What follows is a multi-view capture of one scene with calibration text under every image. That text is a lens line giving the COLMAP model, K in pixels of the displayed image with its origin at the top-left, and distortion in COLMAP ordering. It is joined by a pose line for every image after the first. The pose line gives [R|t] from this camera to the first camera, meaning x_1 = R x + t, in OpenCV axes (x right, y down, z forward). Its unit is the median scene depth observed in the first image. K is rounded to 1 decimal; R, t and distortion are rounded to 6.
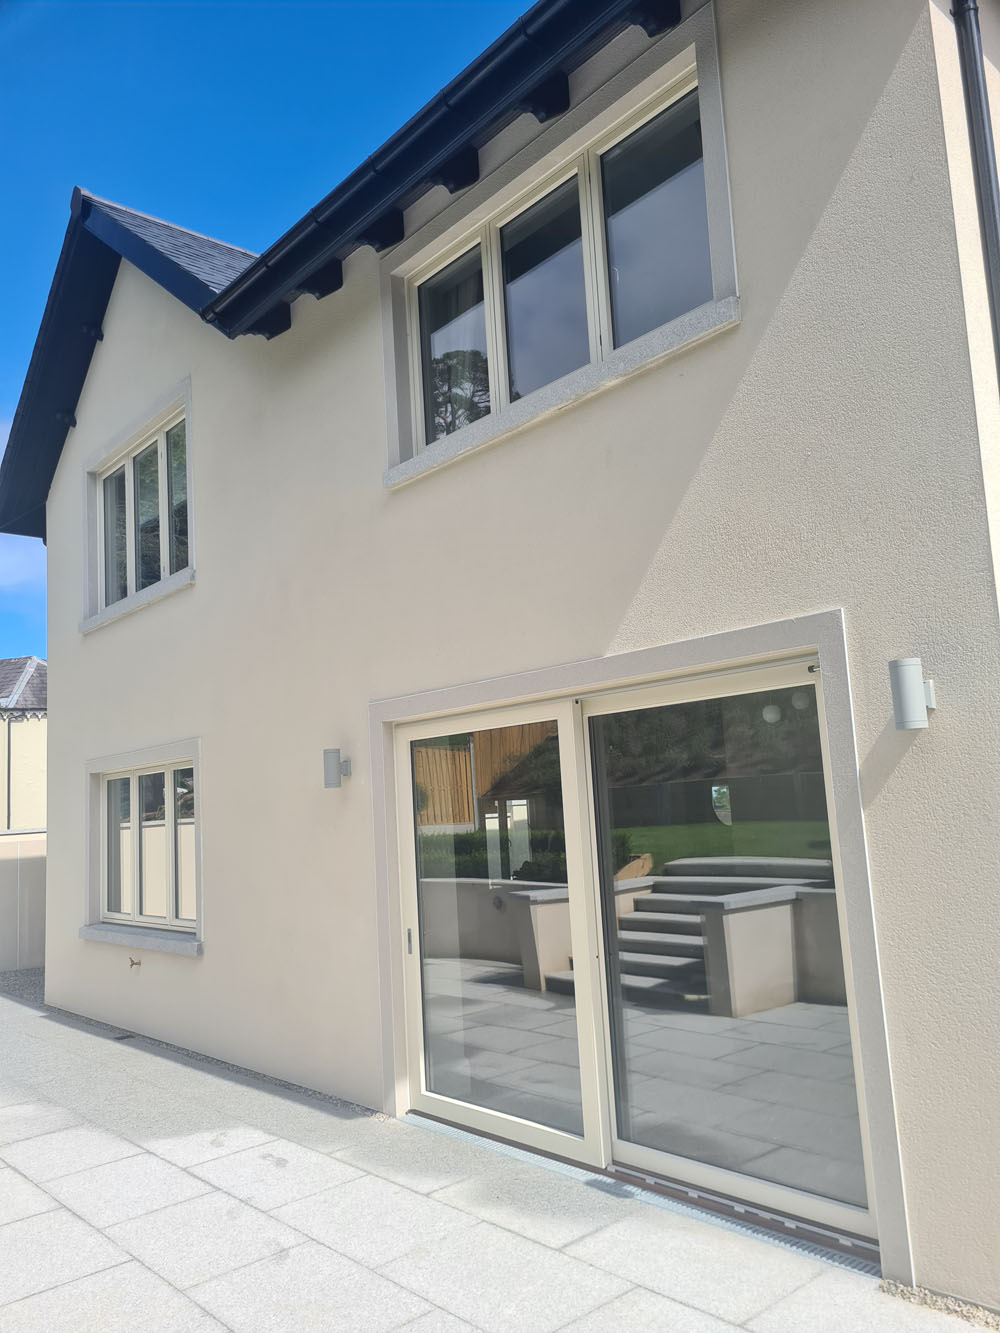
lens RADIAL K [[1001.1, 0, 506.8], [0, 1001.1, 683.2], [0, 0, 1]] dist [0.066223, -0.055515]
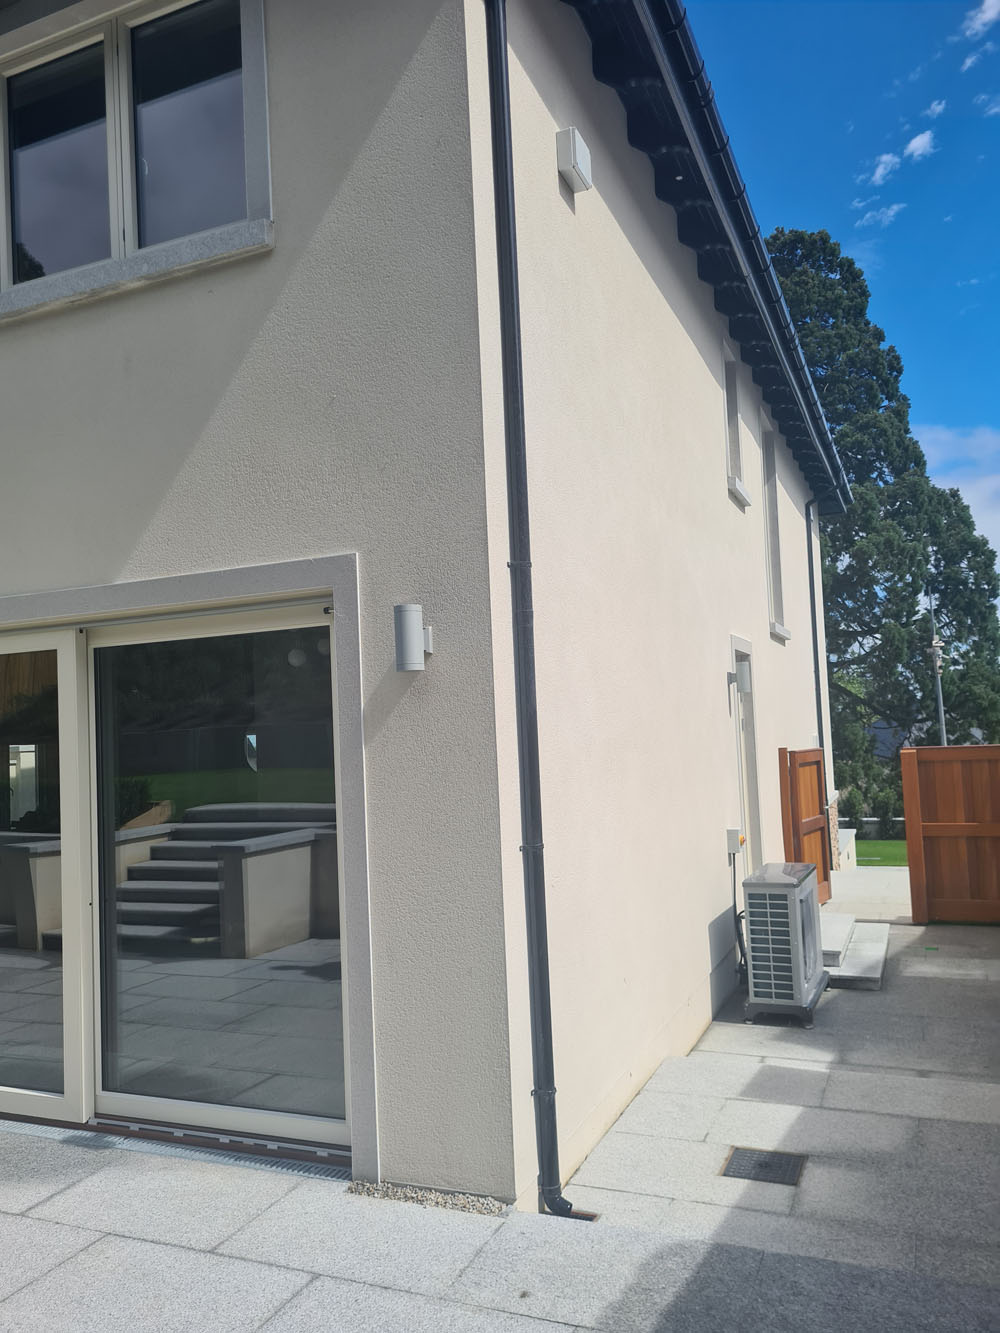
lens RADIAL K [[1001.9, 0, 493.9], [0, 1001.9, 688.5], [0, 0, 1]] dist [0.072628, -0.060053]
pose [[0.906043, 0.037793, 0.421495, 0.026099], [-0.060647, 0.997319, 0.040943, 0.011343], [-0.418818, -0.062659, 0.905906, 0.000899]]
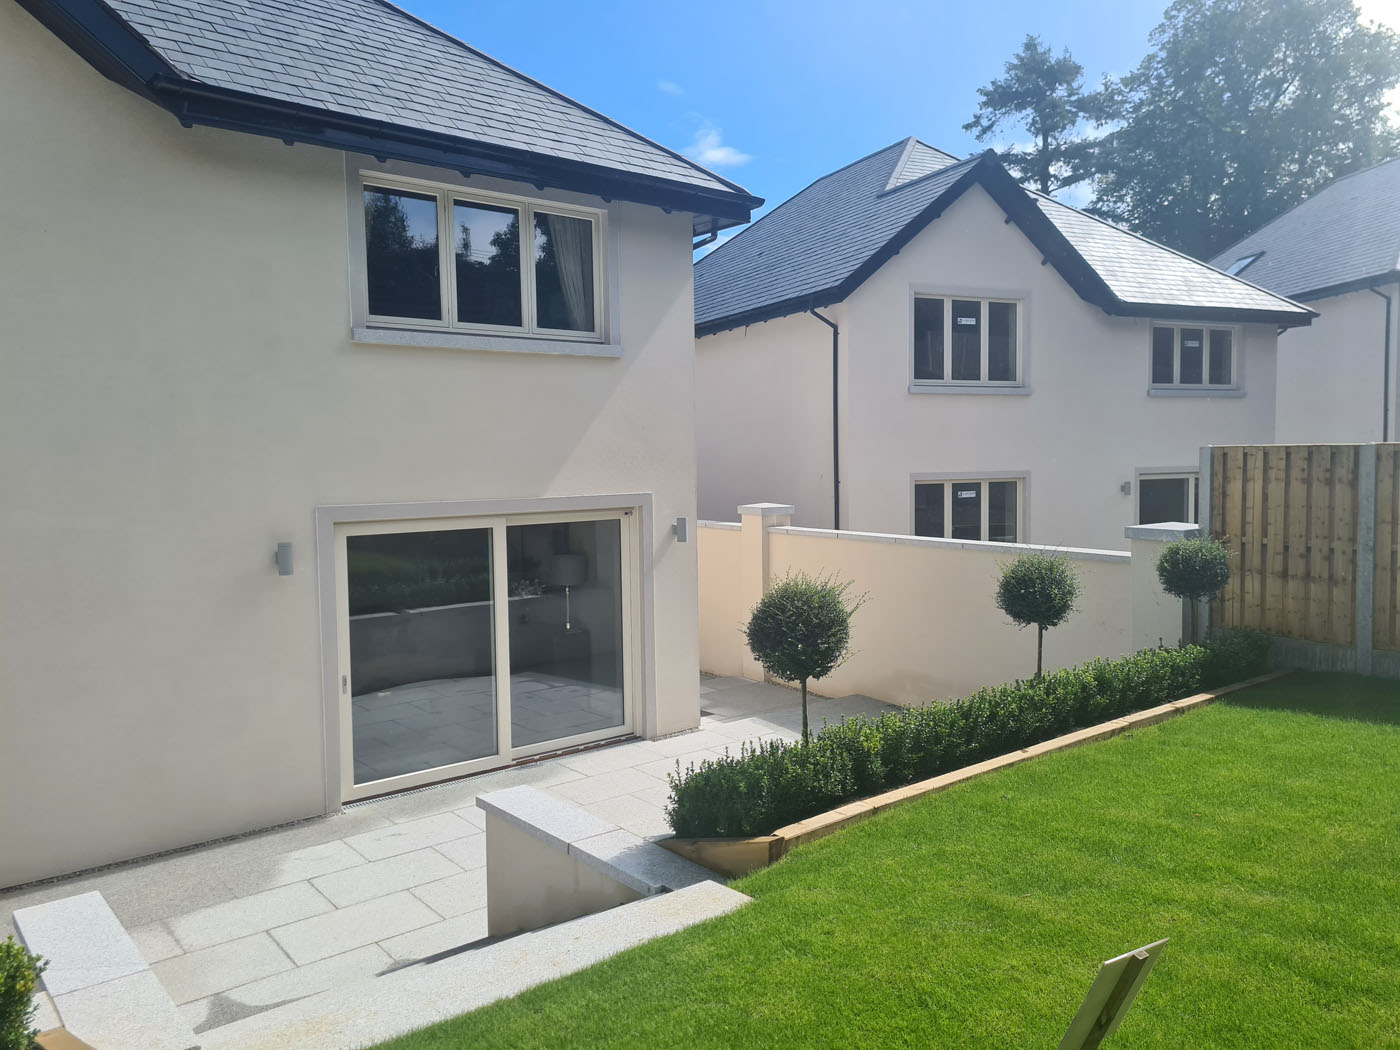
lens RADIAL K [[1051.4, 0, 700.0], [0, 1051.4, 525.0], [0, 0, 1]] dist [0.066223, -0.055515]
pose [[0.041284, -0.010234, 0.999095, -1.914979], [-0.110822, 0.993731, 0.014759, -0.036828], [-0.992982, -0.111331, 0.039891, 0.634677]]
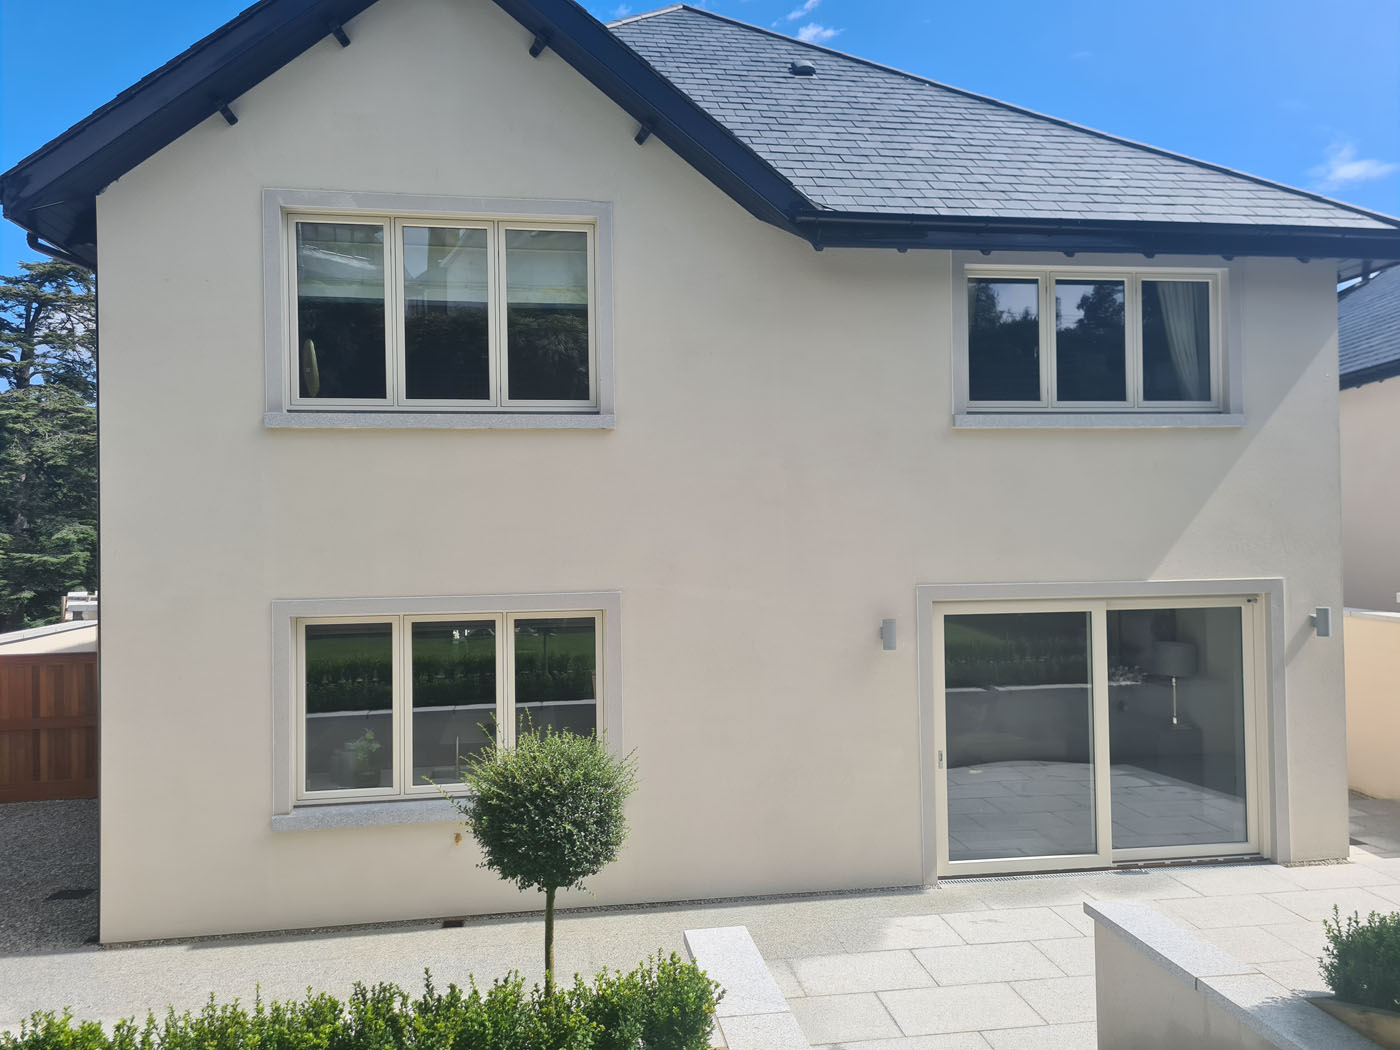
lens RADIAL K [[1051.4, 0, 700.0], [0, 1051.4, 525.0], [0, 0, 1]] dist [0.066223, -0.055515]
pose [[0.541989, 0.052838, 0.838723, -1.944973], [-0.119781, 0.992689, 0.014866, -0.058543], [-0.831806, -0.108520, 0.544355, 0.664897]]
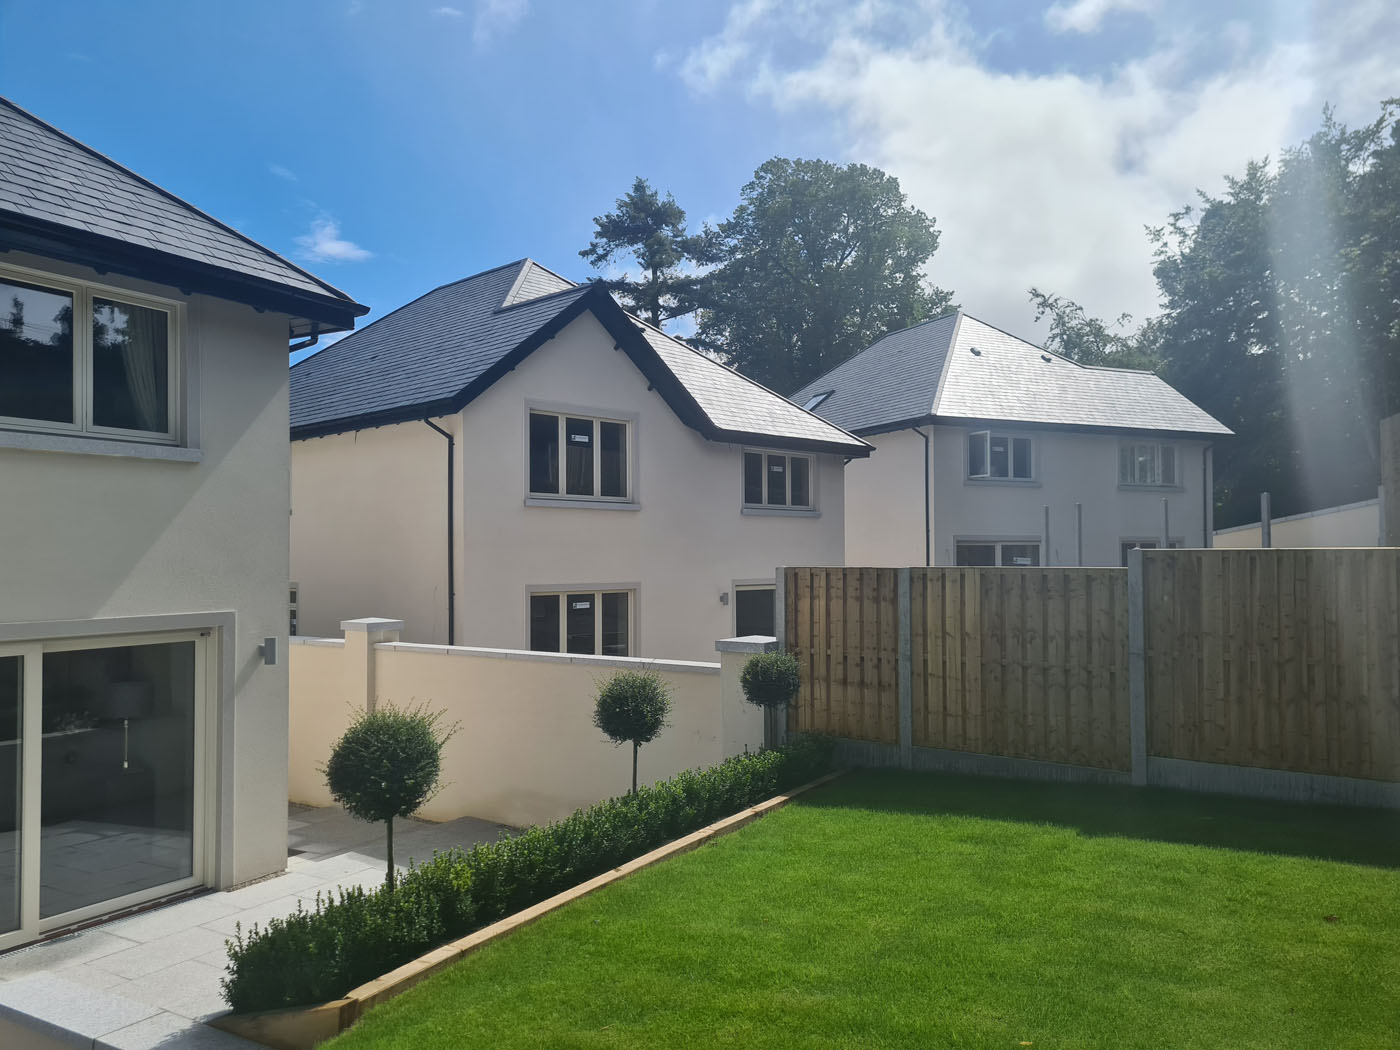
lens RADIAL K [[1052.3, 0, 700.5], [0, 1052.3, 544.4], [0, 0, 1]] dist [0.072628, -0.060053]
pose [[-0.304419, 0.069024, 0.950034, -1.919765], [-0.095317, 0.990158, -0.102482, -0.063318], [-0.947757, -0.121752, -0.294844, 0.602131]]
